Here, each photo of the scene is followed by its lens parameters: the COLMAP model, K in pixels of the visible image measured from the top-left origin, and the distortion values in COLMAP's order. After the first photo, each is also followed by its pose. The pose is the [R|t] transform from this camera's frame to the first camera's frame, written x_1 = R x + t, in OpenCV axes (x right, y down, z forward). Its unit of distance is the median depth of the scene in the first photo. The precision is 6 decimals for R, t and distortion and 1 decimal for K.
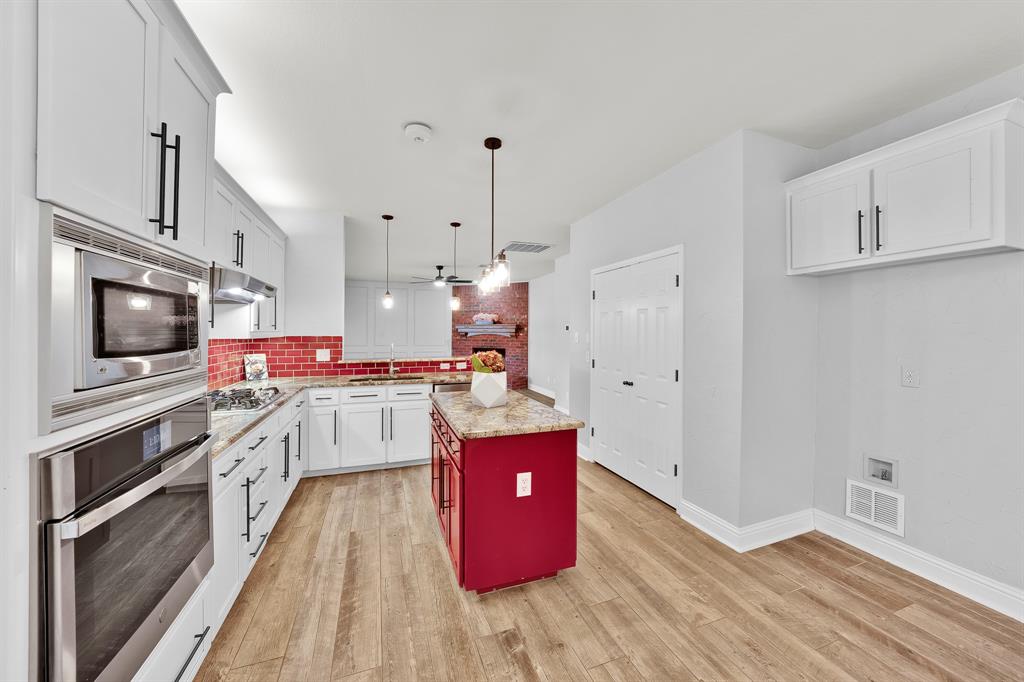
lens RADIAL K [[365.2, 0, 515.3], [0, 365.2, 336.8], [0, 0, 1]] dist [0.001565, 0.000227]
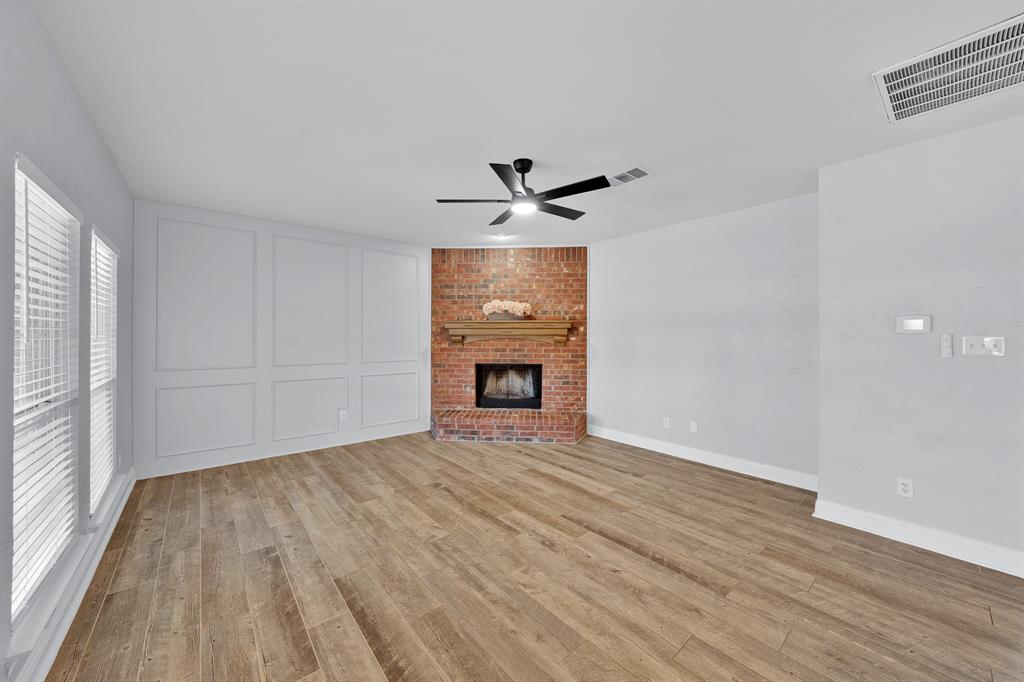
lens RADIAL K [[365.2, 0, 512.1], [0, 365.2, 335.2], [0, 0, 1]] dist [0.001565, 0.000227]
pose [[0.942169, -0.005336, 0.335095, -0.264204], [0.006629, 0.999974, -0.002716, -0.011005], [-0.335072, 0.004780, 0.942180, 0.498577]]
